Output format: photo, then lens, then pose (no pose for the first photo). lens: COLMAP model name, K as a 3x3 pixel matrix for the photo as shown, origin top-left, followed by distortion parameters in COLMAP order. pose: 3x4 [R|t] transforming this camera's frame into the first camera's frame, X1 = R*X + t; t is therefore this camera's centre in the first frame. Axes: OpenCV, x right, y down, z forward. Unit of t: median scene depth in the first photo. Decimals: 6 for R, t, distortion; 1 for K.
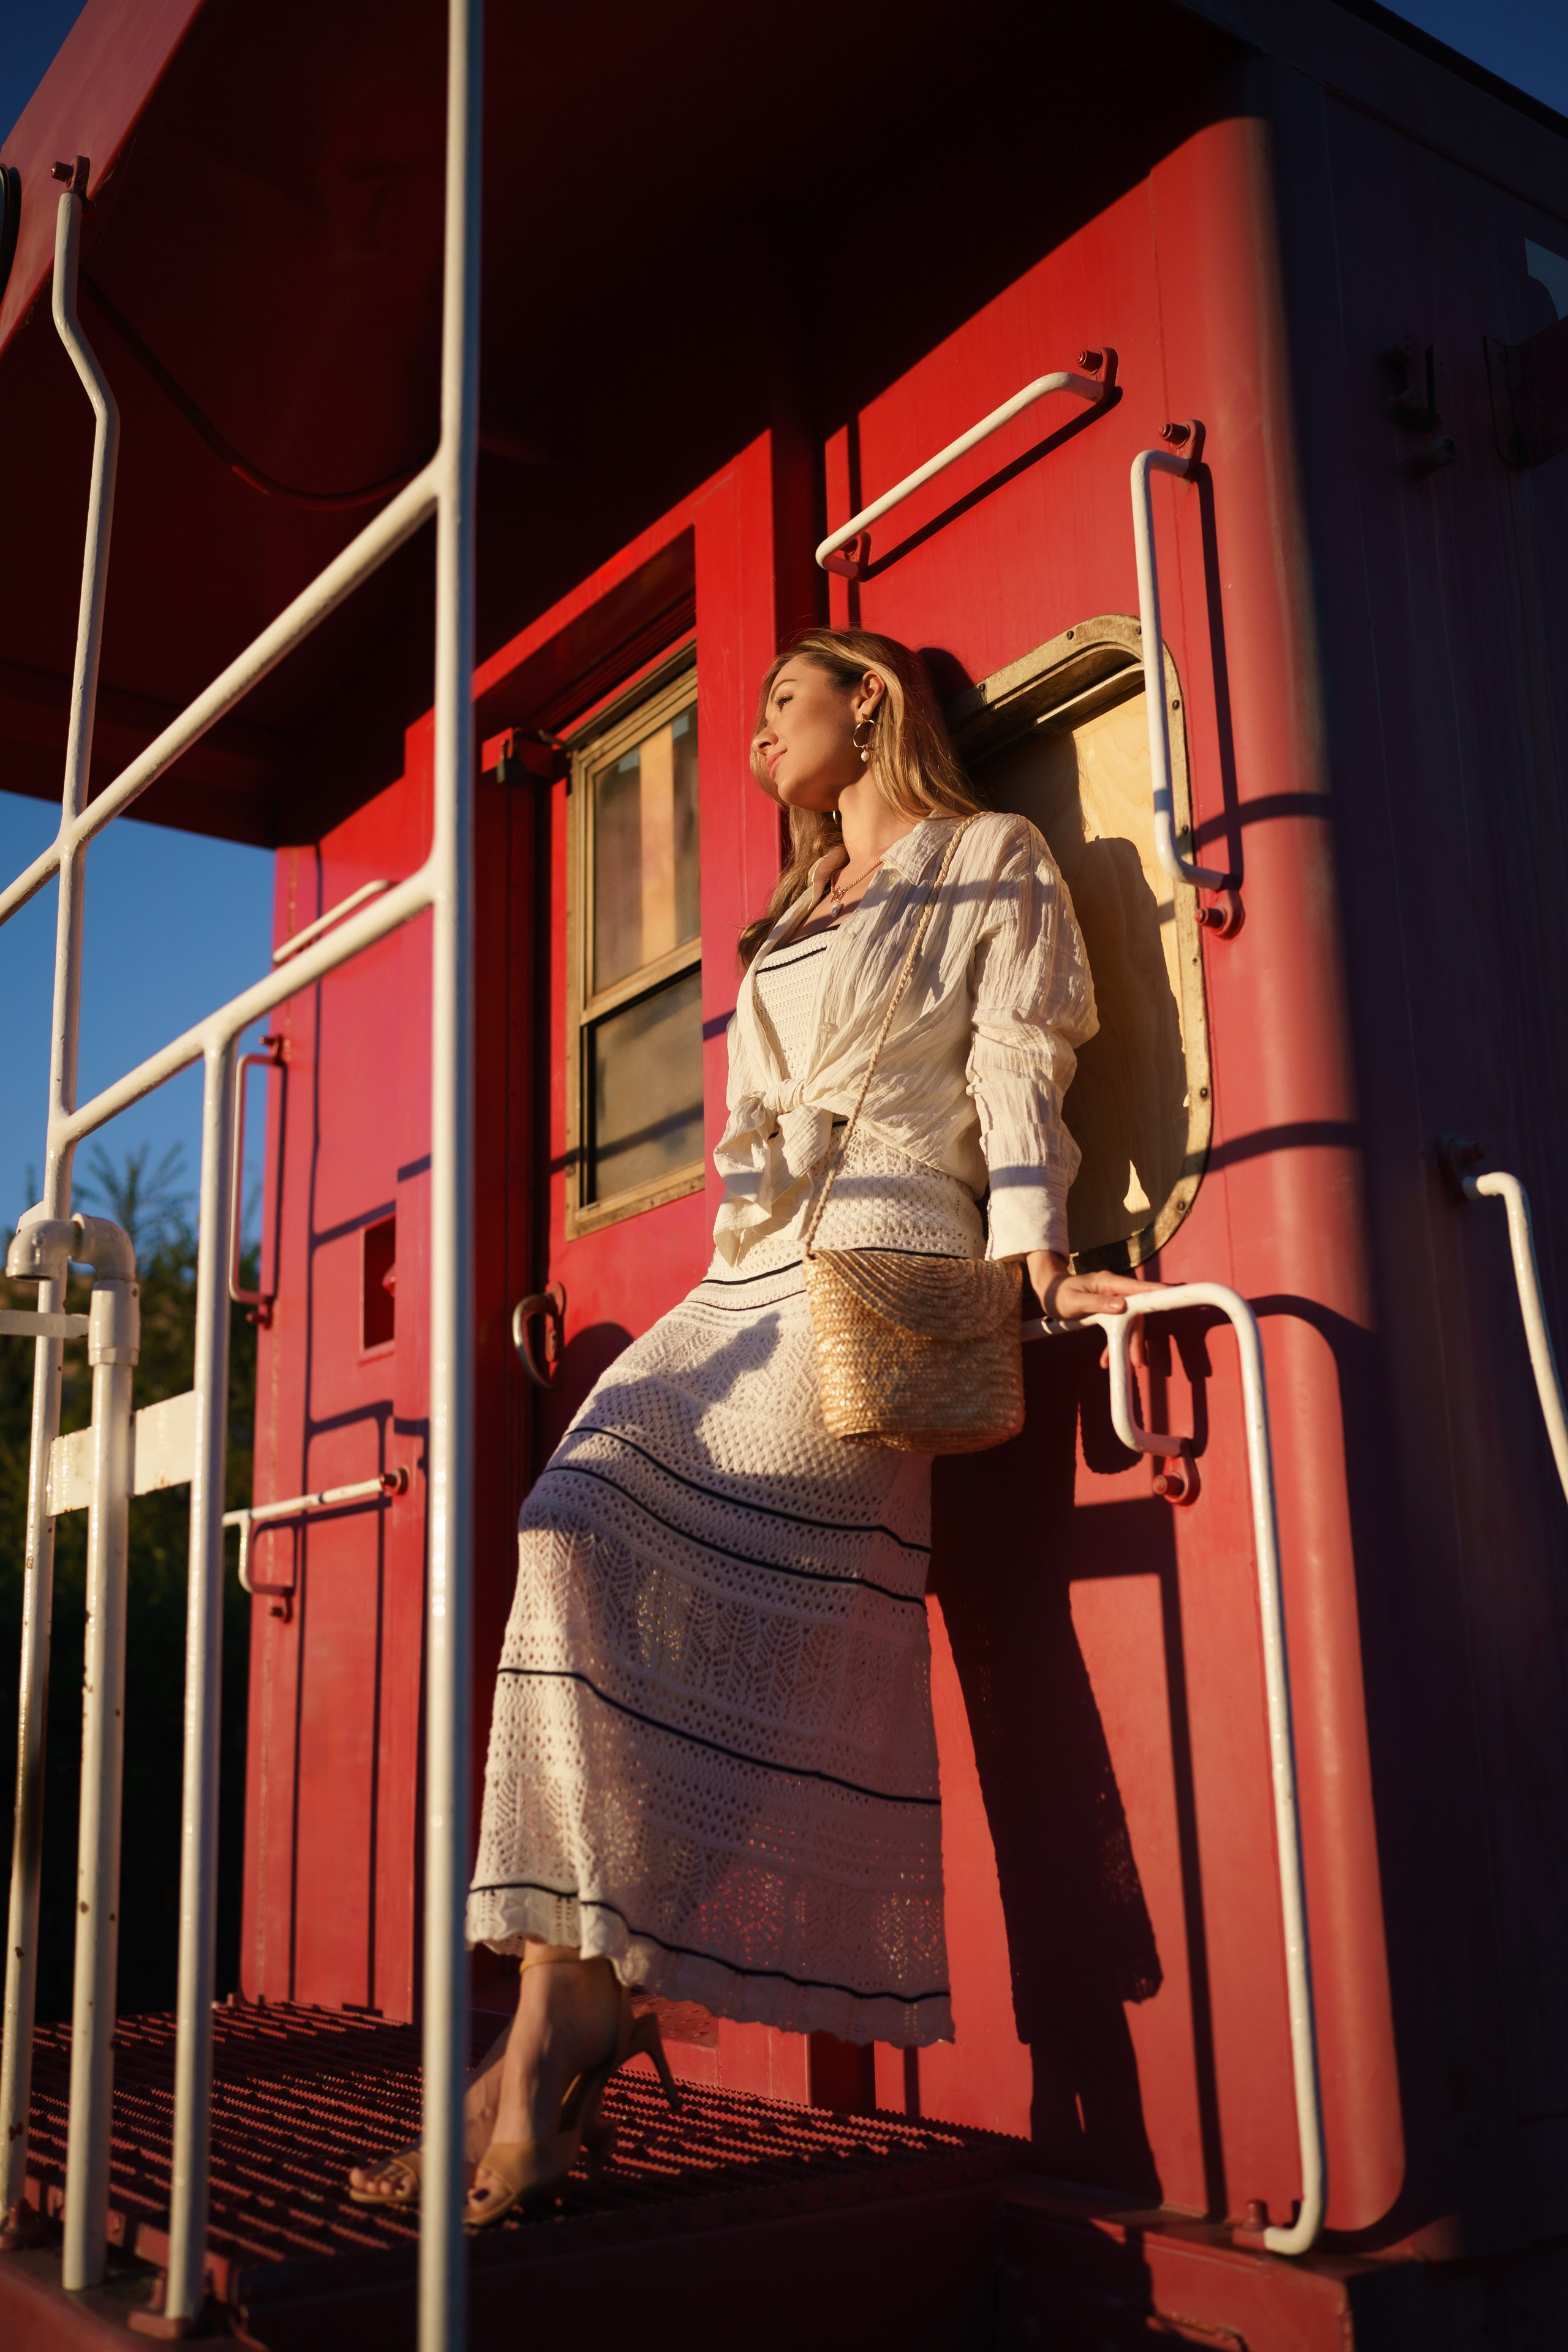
lens RADIAL K [[2222.7, 0, 784.0], [0, 2222.7, 1176.0], [0, 0, 1]] dist [0.010733, 0.016367]
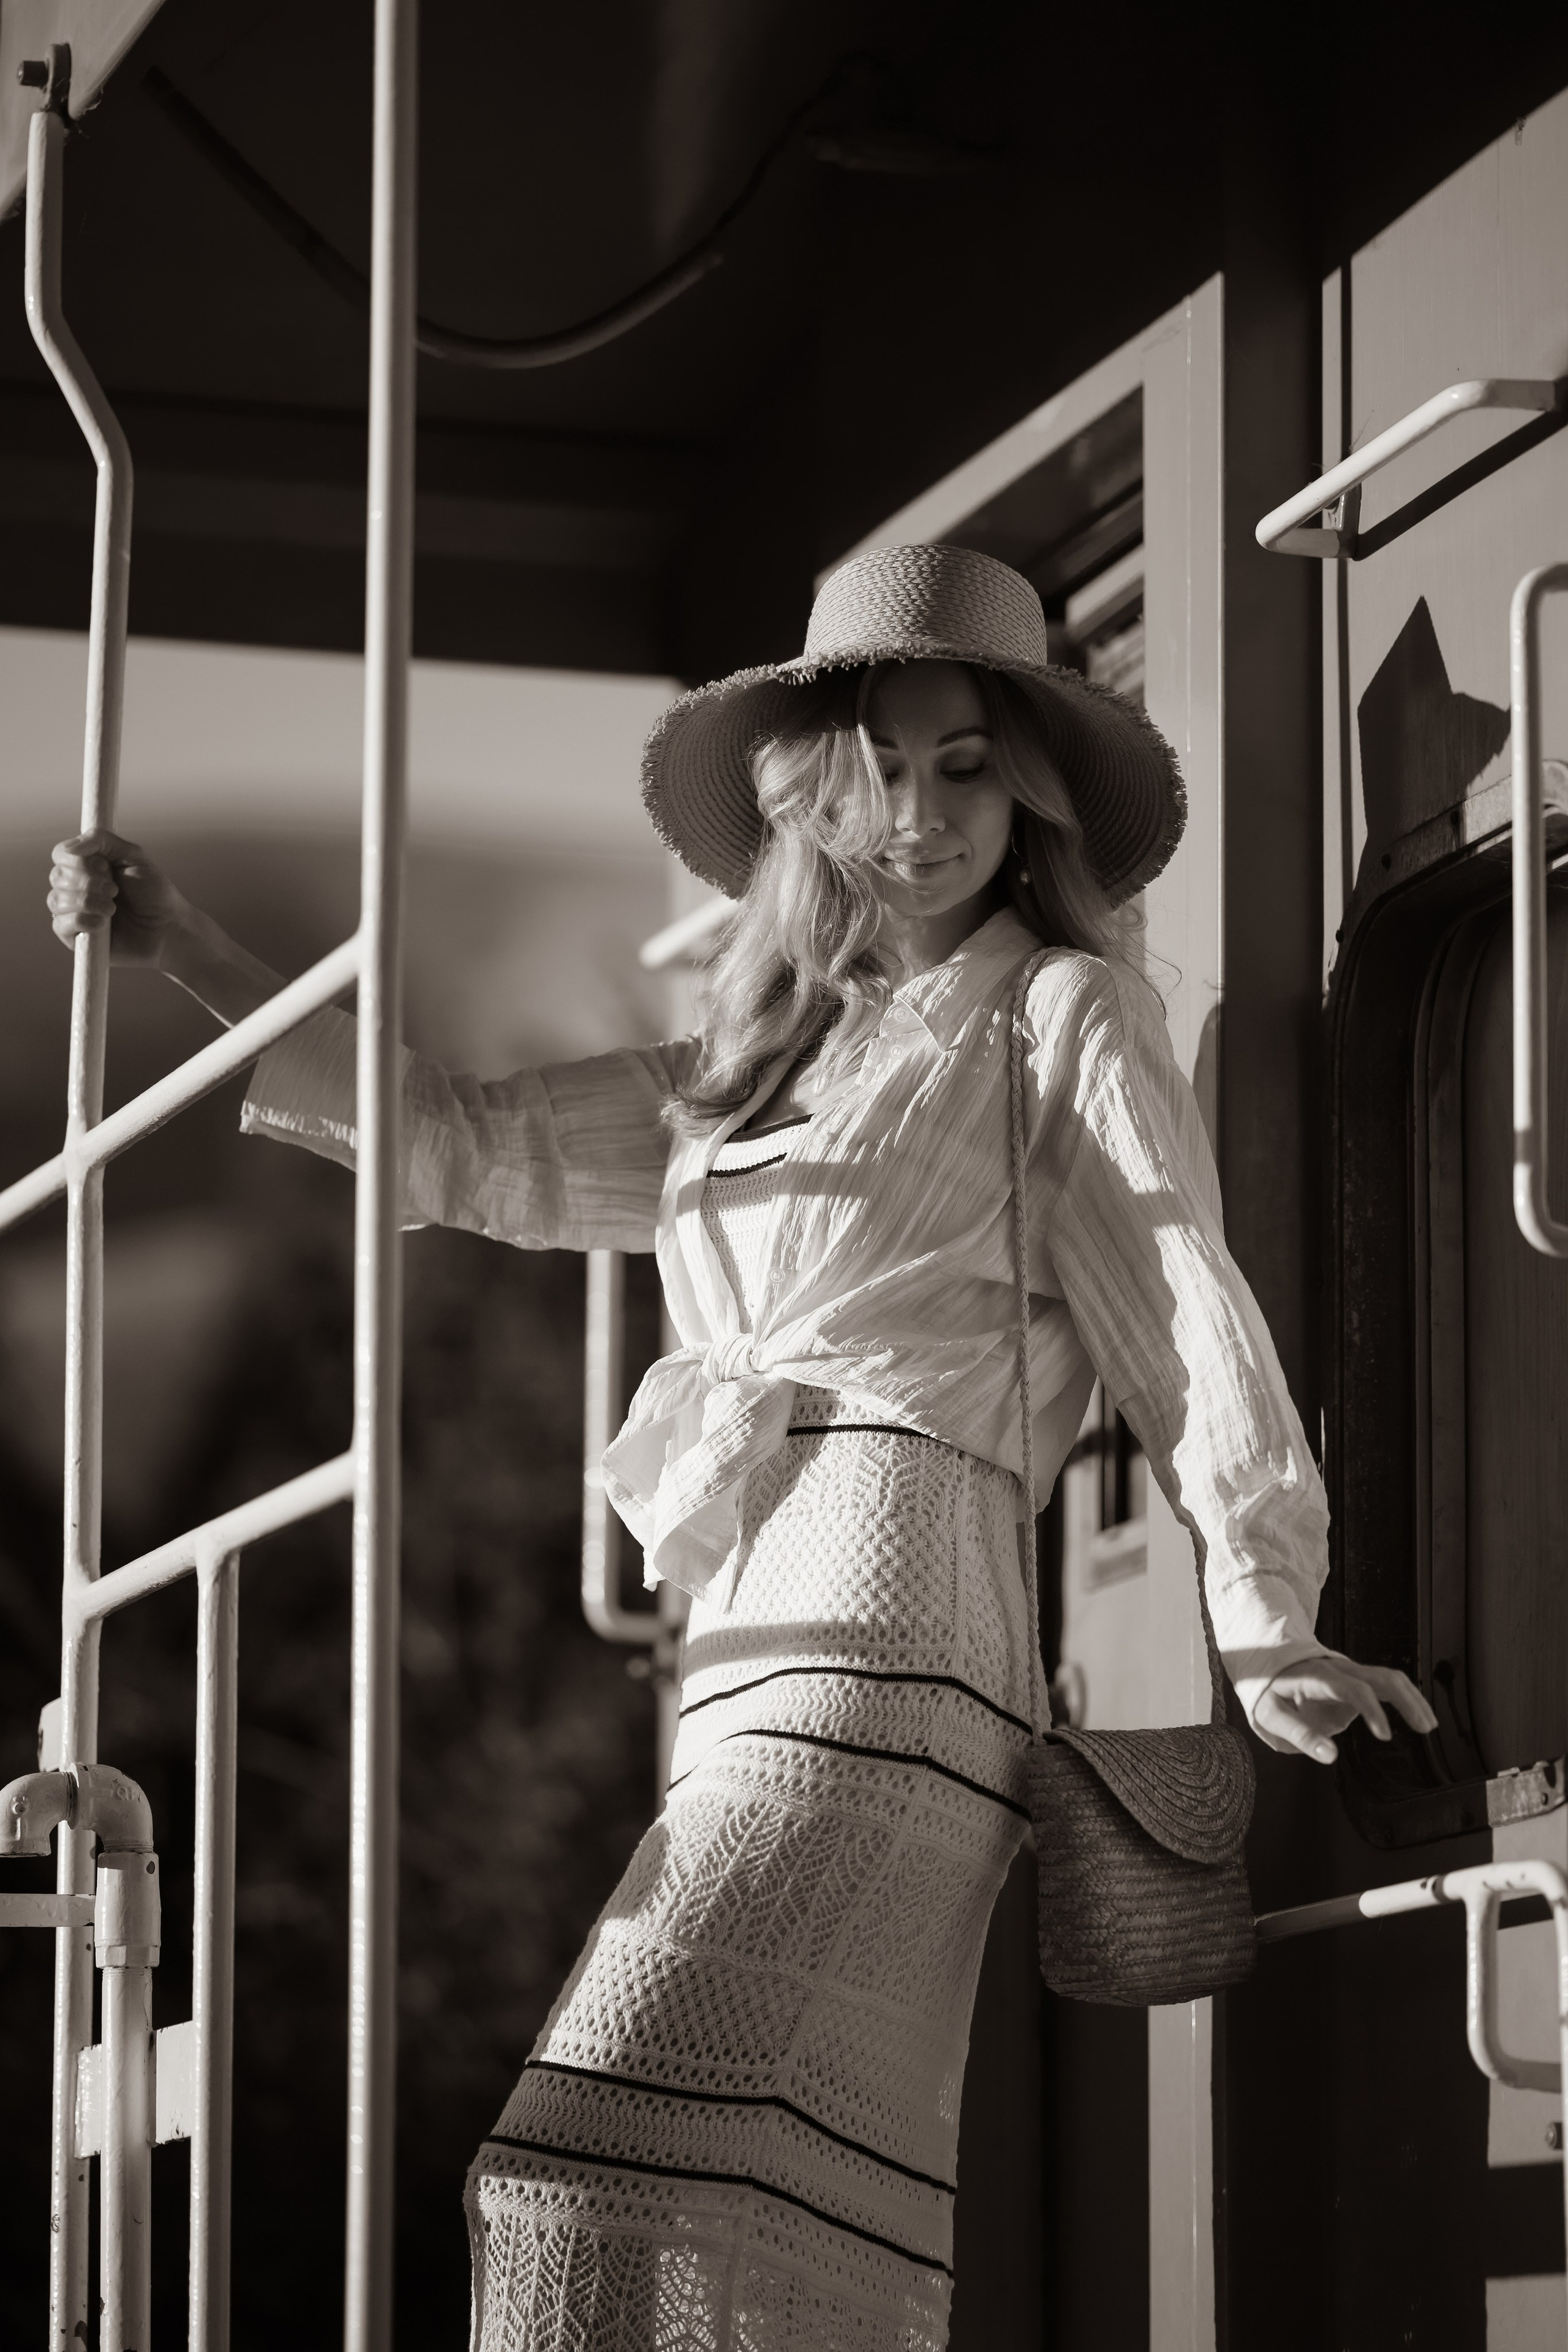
lens RADIAL K [[9216.8, 0, 784.0], [0, 9216.8, 1176.0], [0, 0, 1]] dist [3.158153, -81.773829]
pose [[0.939080, -0.017260, -0.343265, 0.910578], [0.050586, 0.994802, 0.088369, -0.408565], [0.339956, -0.100350, 0.935072, -1.696914]]
